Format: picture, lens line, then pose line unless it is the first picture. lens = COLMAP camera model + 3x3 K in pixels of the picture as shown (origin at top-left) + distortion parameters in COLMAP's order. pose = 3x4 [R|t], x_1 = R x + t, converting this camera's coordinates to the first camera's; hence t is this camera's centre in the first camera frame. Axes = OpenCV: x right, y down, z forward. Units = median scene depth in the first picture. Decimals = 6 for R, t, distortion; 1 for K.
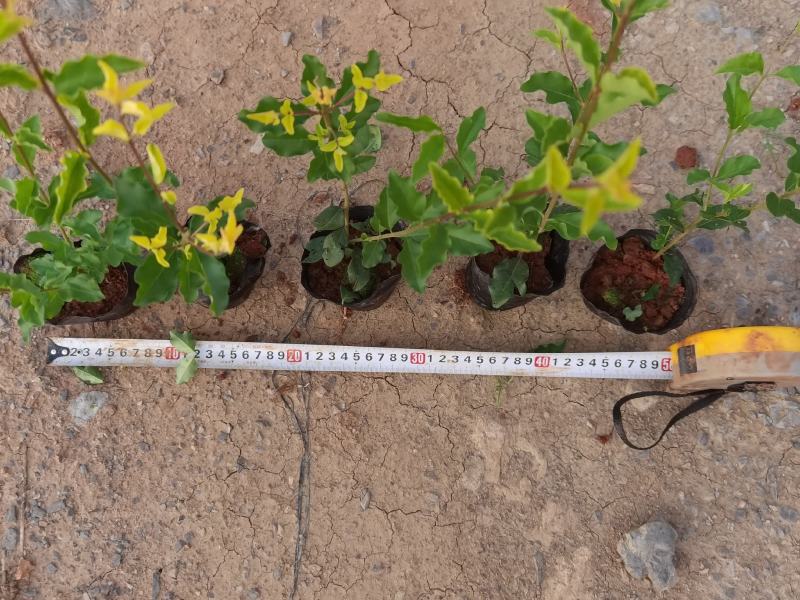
lens RADIAL K [[641.3, 0, 400.0], [0, 641.3, 300.0], [0, 0, 1]] dist [0.000997, -0.000182]
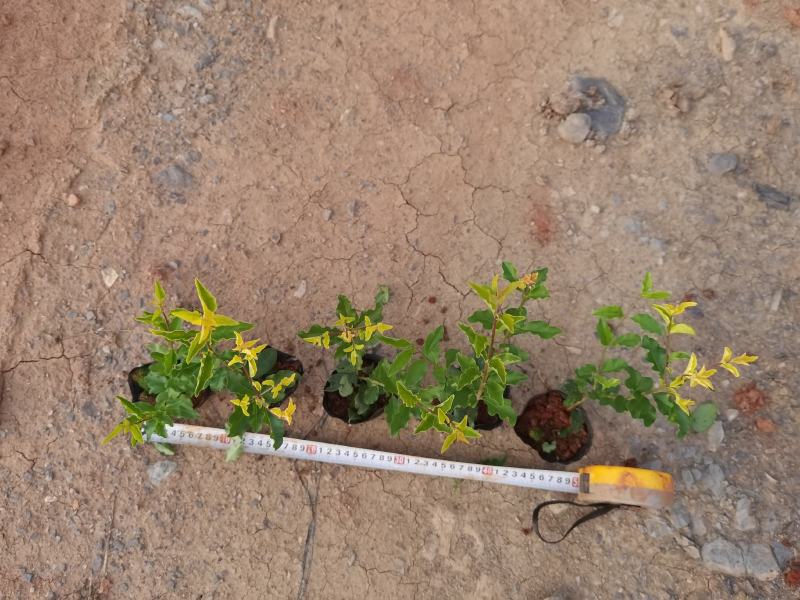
lens RADIAL K [[641.6, 0, 400.0], [0, 641.6, 300.0], [0, 0, 1]] dist [0.000069, 0.014499]
pose [[0.995599, 0.091735, -0.019187, 0.024825], [-0.092711, 0.993981, -0.058365, -0.174328], [0.013717, 0.059887, 0.998111, -0.419364]]
